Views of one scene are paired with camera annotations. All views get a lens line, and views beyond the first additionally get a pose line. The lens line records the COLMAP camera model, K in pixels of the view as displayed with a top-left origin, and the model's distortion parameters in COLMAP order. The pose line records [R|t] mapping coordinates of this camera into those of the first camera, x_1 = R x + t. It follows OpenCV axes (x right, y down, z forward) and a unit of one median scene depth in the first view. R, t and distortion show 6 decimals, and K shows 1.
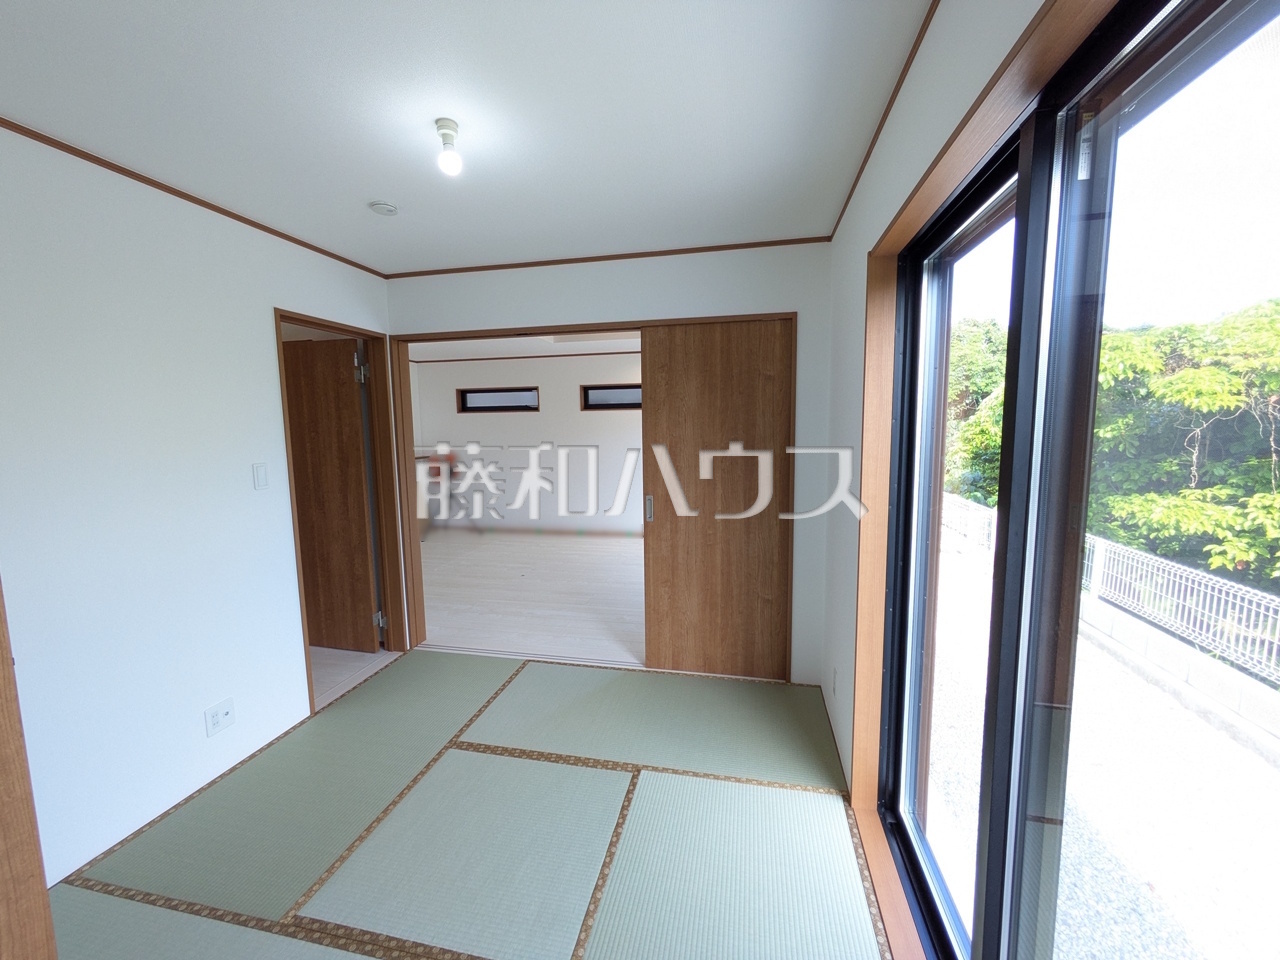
lens RADIAL K [[502.9, 0, 640.7], [0, 502.9, 480.4], [0, 0, 1]] dist [0.001831, 0.001162]
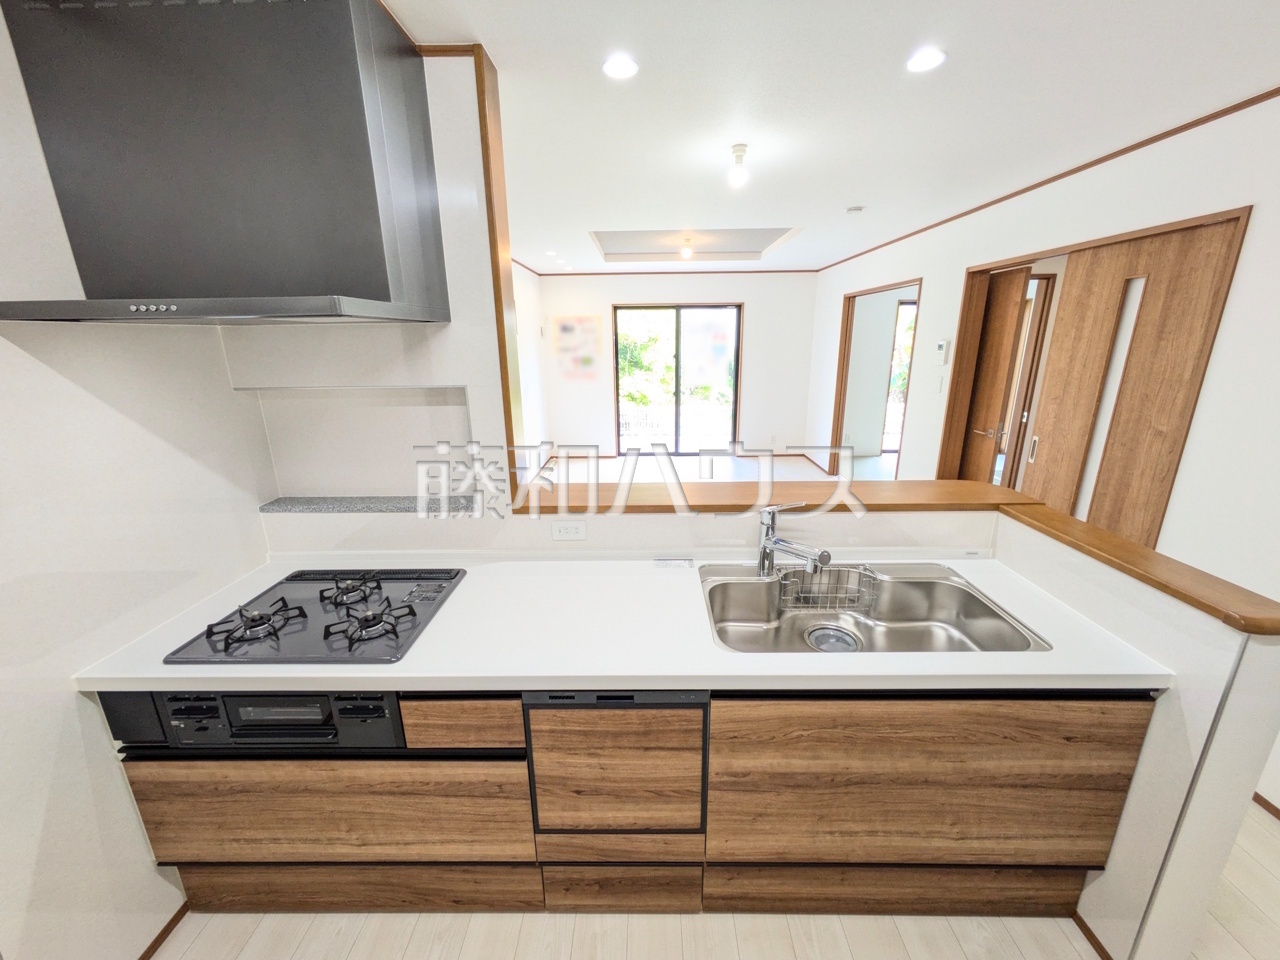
lens RADIAL K [[502.9, 0, 637.5], [0, 502.9, 478.0], [0, 0, 1]] dist [0.001831, 0.001162]
pose [[0.196924, 0.277479, -0.940333, 0.805040], [-0.096635, 0.959937, 0.263027, 0.175024], [0.975645, 0.039073, 0.215849, 0.072590]]
